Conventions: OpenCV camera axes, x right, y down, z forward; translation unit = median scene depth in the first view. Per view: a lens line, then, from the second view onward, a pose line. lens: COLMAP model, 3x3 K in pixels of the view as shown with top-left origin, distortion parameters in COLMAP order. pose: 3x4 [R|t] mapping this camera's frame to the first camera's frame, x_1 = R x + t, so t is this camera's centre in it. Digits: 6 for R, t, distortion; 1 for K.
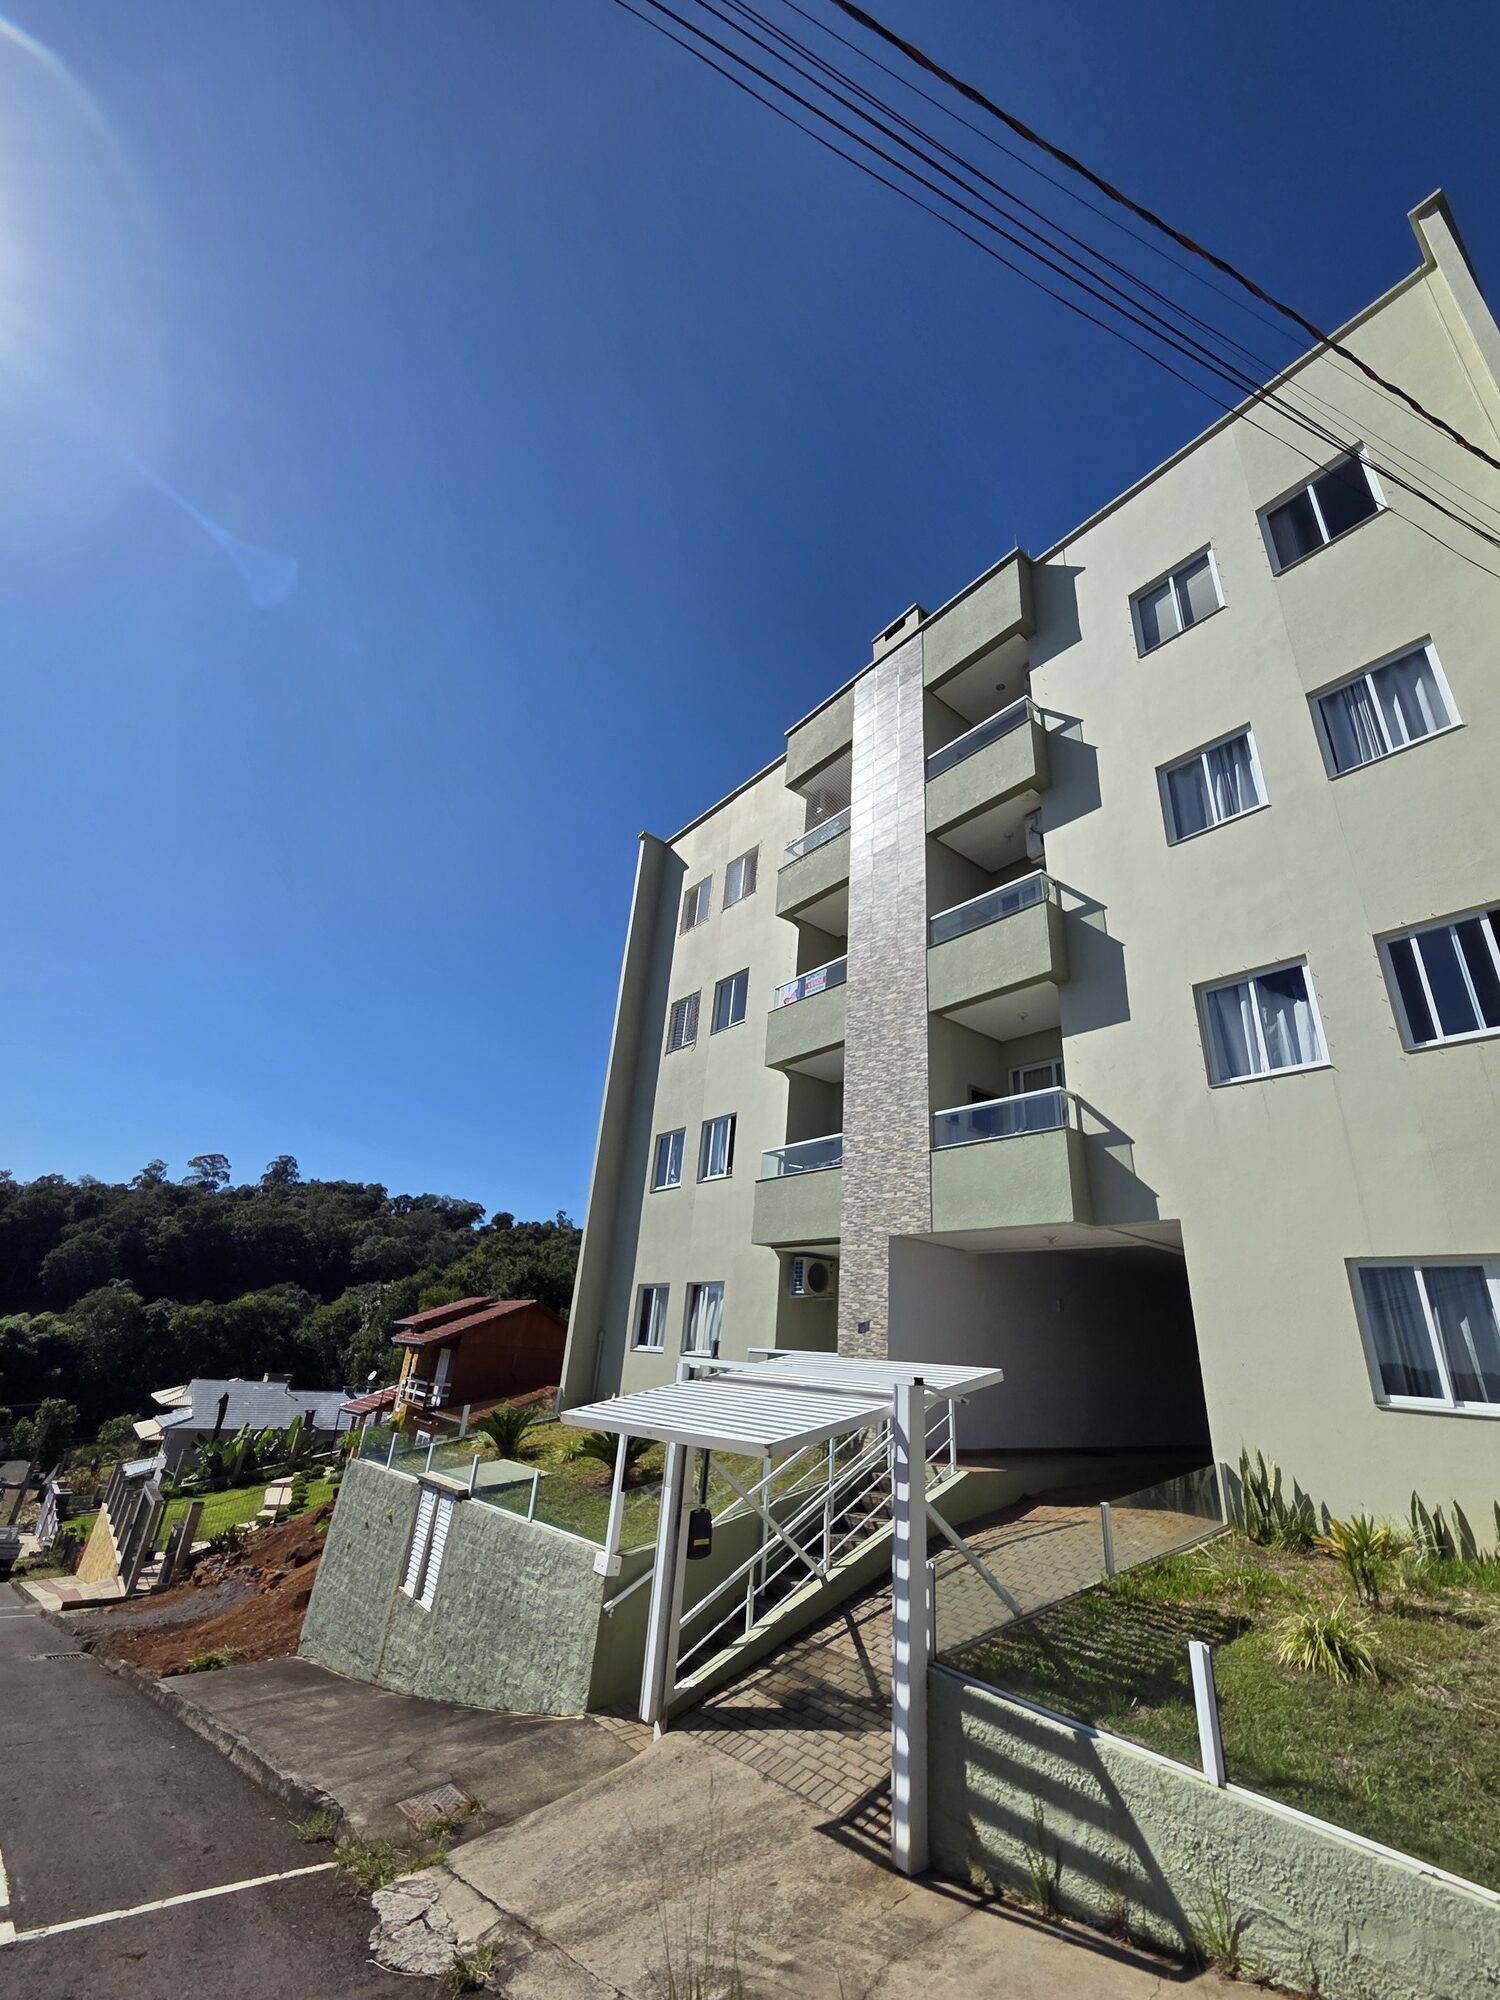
lens RADIAL K [[818.2, 0, 761.2], [0, 818.2, 994.0], [0, 0, 1]] dist [-0.000254, 0.000140]
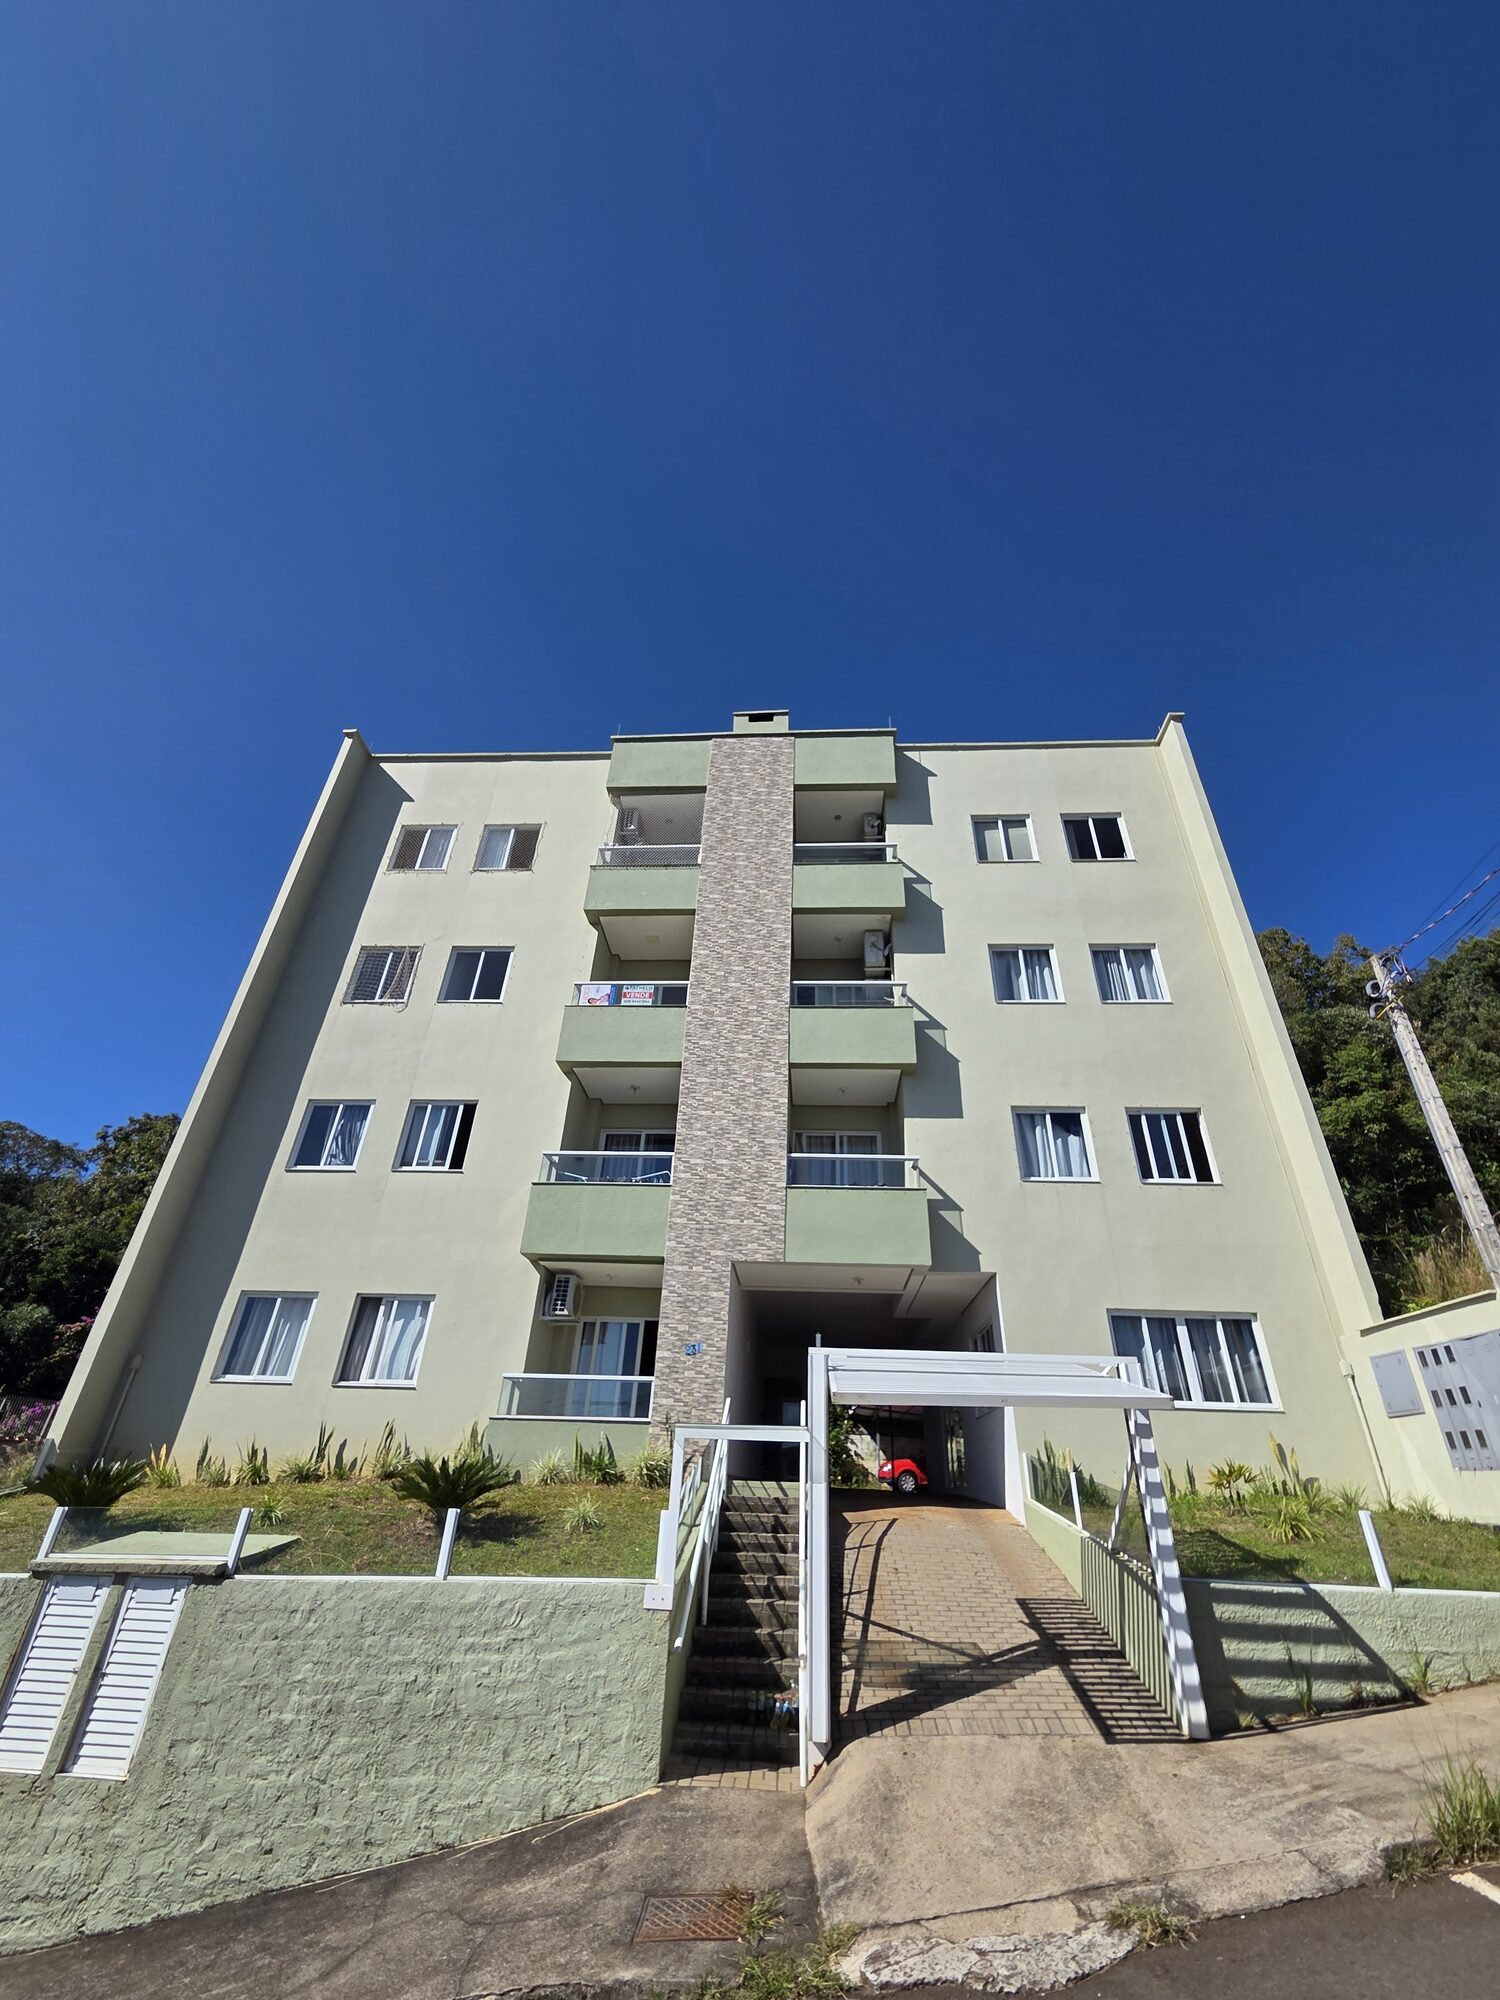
lens RADIAL K [[818.2, 0, 761.2], [0, 818.2, 994.0], [0, 0, 1]] dist [-0.000254, 0.000140]
pose [[0.670476, 0.346433, 0.656084, -0.626518], [-0.288924, 0.936401, -0.199187, 0.180054], [-0.683363, -0.056009, 0.727927, 0.249239]]
